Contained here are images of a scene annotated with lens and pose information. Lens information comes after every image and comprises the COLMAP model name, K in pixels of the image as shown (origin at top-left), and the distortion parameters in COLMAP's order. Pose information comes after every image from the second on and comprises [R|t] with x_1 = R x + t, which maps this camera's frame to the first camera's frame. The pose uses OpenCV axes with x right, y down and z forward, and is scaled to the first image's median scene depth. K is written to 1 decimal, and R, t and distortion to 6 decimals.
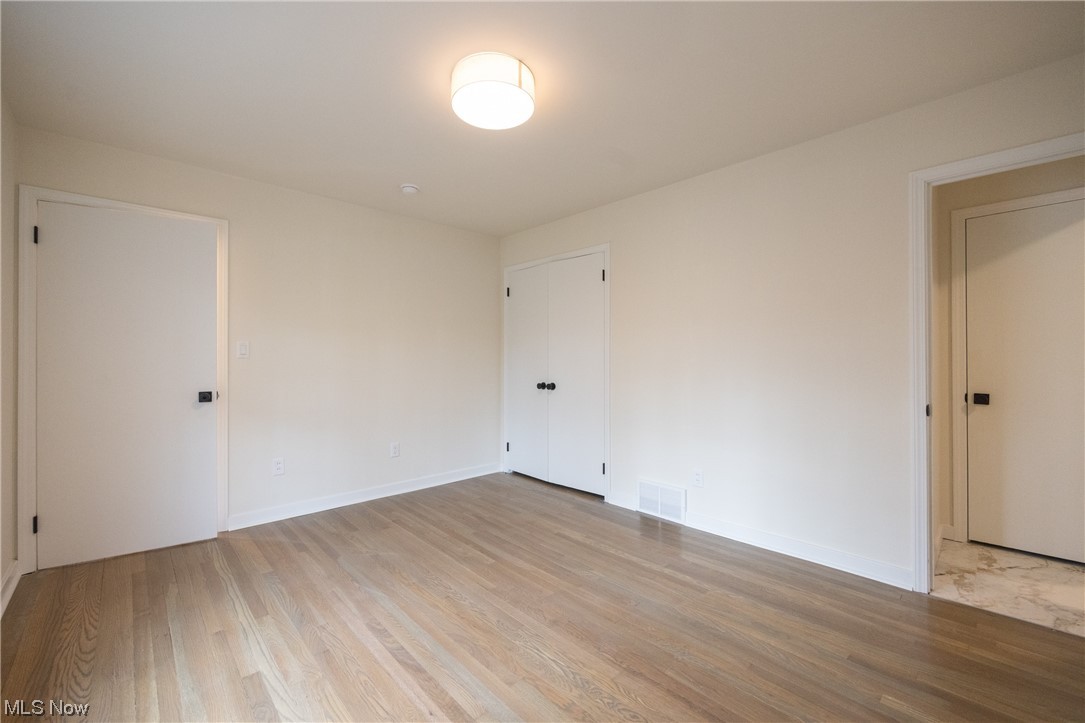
lens RADIAL K [[454.5, 0, 541.6], [0, 454.5, 360.2], [0, 0, 1]] dist [0.002469, -0.000212]
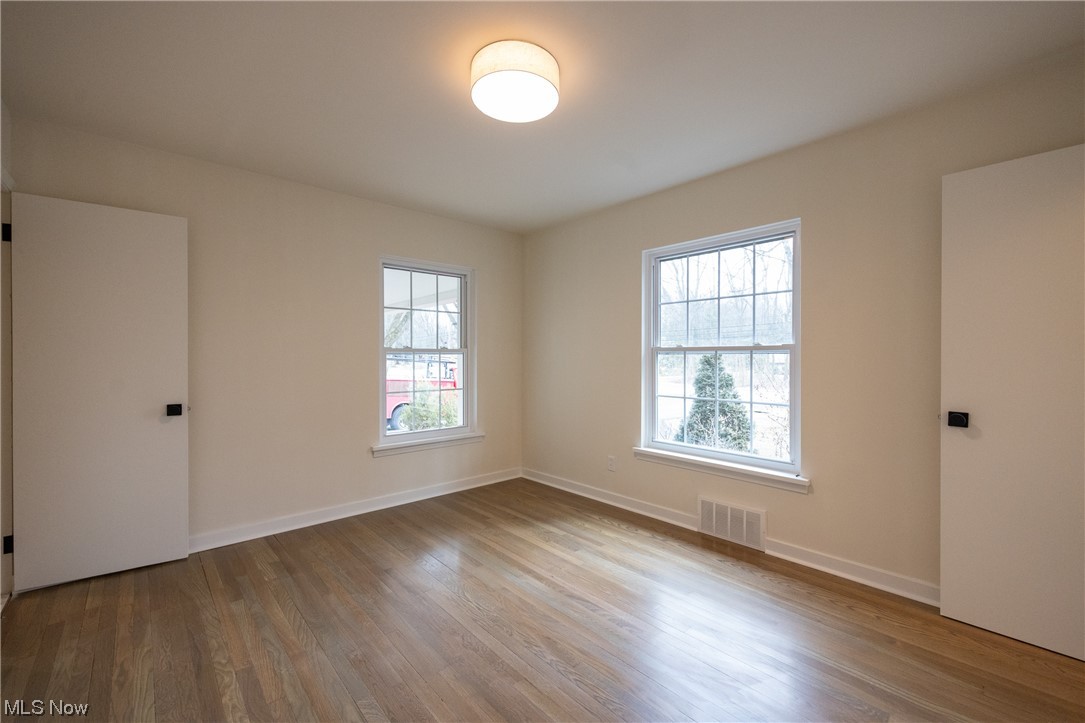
lens RADIAL K [[454.5, 0, 543.3], [0, 454.5, 360.3], [0, 0, 1]] dist [0.002469, -0.000212]
pose [[-0.999538, 0.001565, 0.030339, -0.204365], [0.001643, 0.999995, 0.002553, -0.021352], [-0.030335, 0.002601, -0.999536, 2.086472]]
